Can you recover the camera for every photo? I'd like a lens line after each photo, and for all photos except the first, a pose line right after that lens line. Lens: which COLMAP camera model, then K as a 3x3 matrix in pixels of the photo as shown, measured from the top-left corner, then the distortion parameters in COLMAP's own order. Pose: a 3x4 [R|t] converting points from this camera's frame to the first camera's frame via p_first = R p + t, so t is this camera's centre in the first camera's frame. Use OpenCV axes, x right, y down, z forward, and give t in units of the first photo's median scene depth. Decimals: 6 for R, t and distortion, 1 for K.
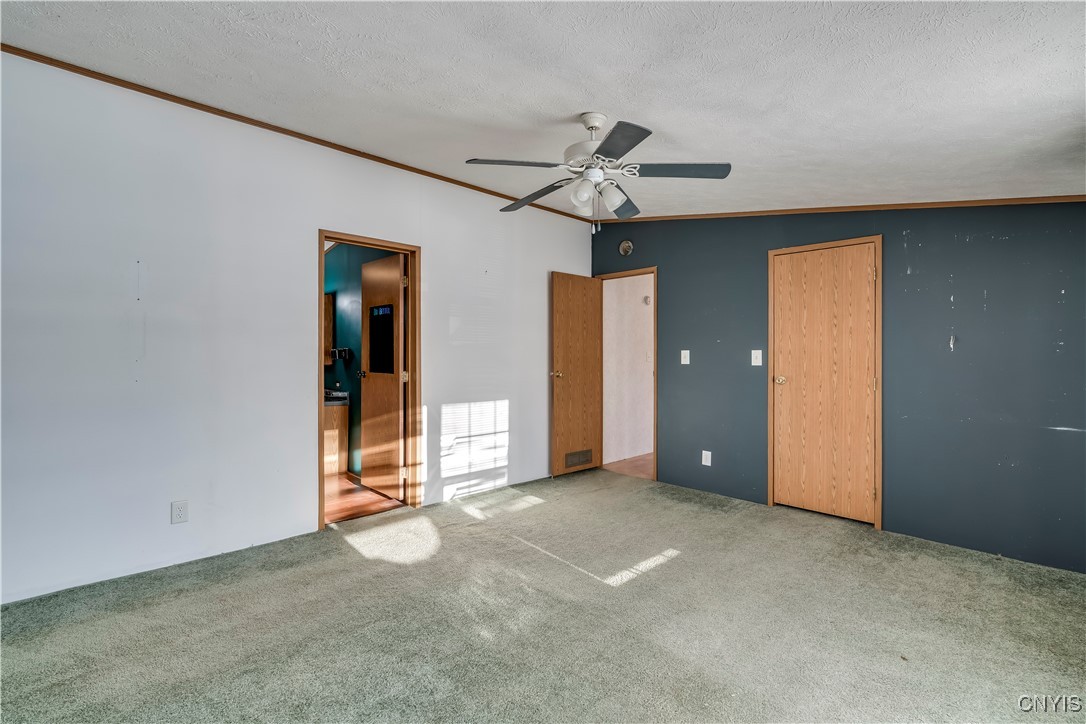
lens RADIAL K [[488.4, 0, 538.3], [0, 488.4, 357.8], [0, 0, 1]] dist [-0.029727, 0.003454]
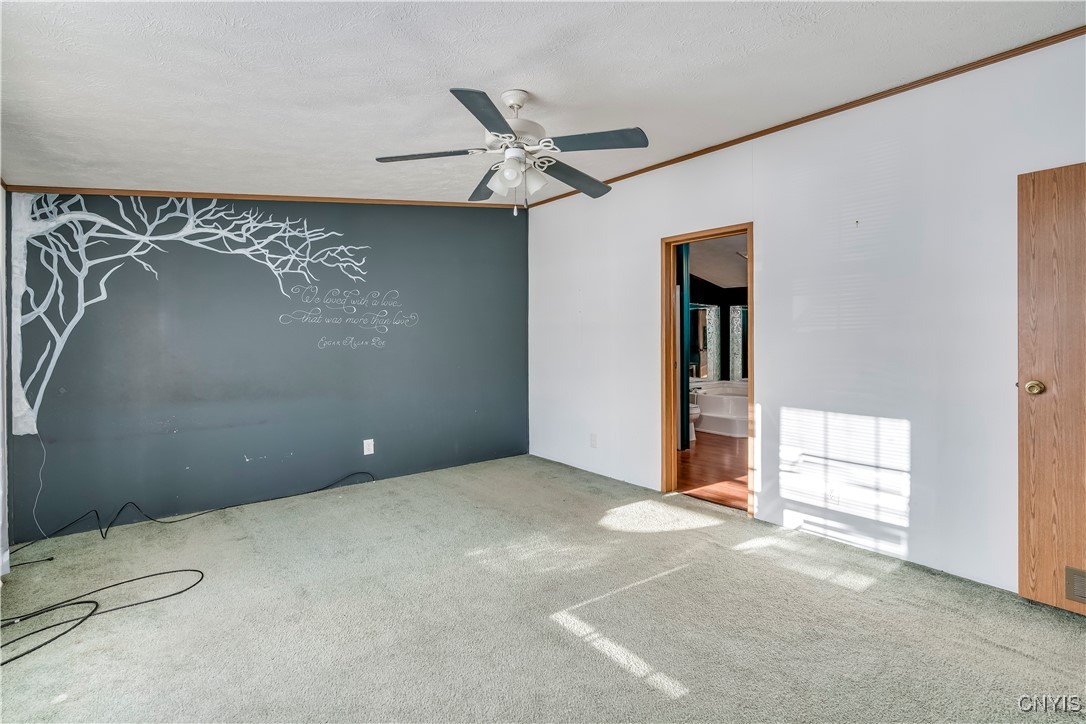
lens RADIAL K [[488.4, 0, 538.4], [0, 488.4, 351.7], [0, 0, 1]] dist [-0.029727, 0.003454]
pose [[-0.065959, 0.020581, -0.997610, 0.623892], [-0.011941, 0.999699, 0.021413, -0.007916], [0.997751, 0.013325, -0.065693, 0.640698]]
